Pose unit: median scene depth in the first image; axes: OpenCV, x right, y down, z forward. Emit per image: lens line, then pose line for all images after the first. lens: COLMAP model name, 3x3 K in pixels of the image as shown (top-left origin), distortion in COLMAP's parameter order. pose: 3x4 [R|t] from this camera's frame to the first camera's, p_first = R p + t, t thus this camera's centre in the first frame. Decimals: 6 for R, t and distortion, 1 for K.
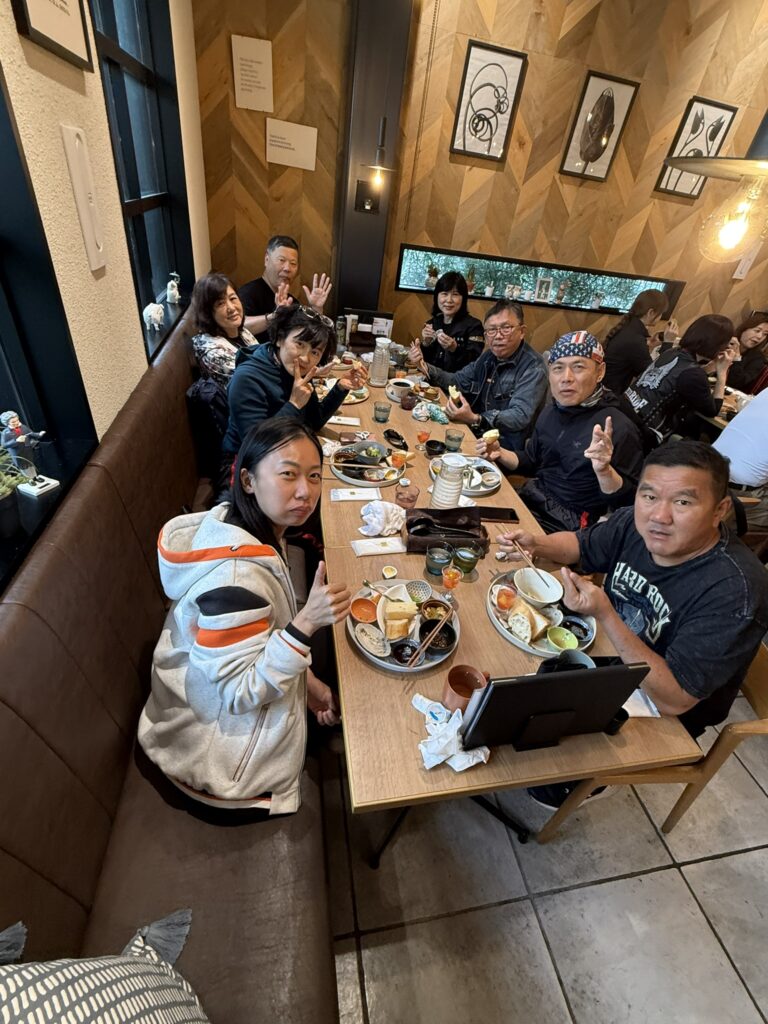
lens RADIAL K [[450.4, 0, 385.0], [0, 450.4, 511.0], [0, 0, 1]] dist [0.002500, -0.000595]
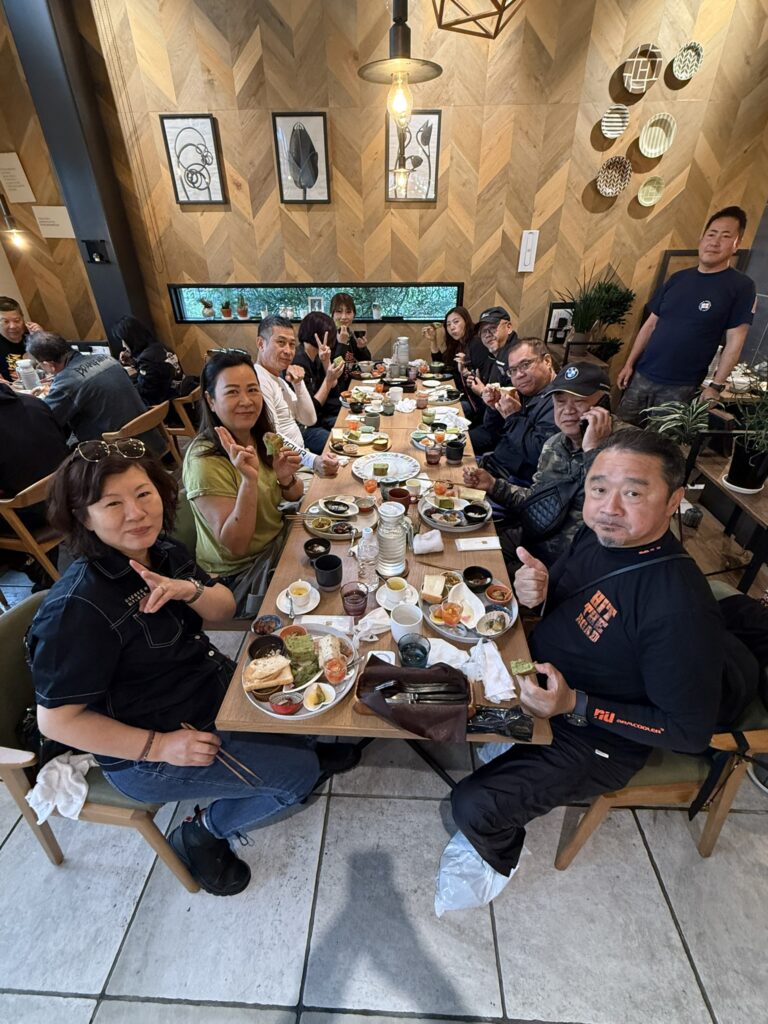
lens RADIAL K [[450.4, 0, 386.3], [0, 450.4, 513.7], [0, 0, 1]] dist [0.002500, -0.000595]
pose [[0.963384, 0.002064, -0.268117, 0.993560], [-0.022795, 0.996981, -0.074231, 0.084500], [0.267154, 0.077625, 0.960522, 0.078997]]
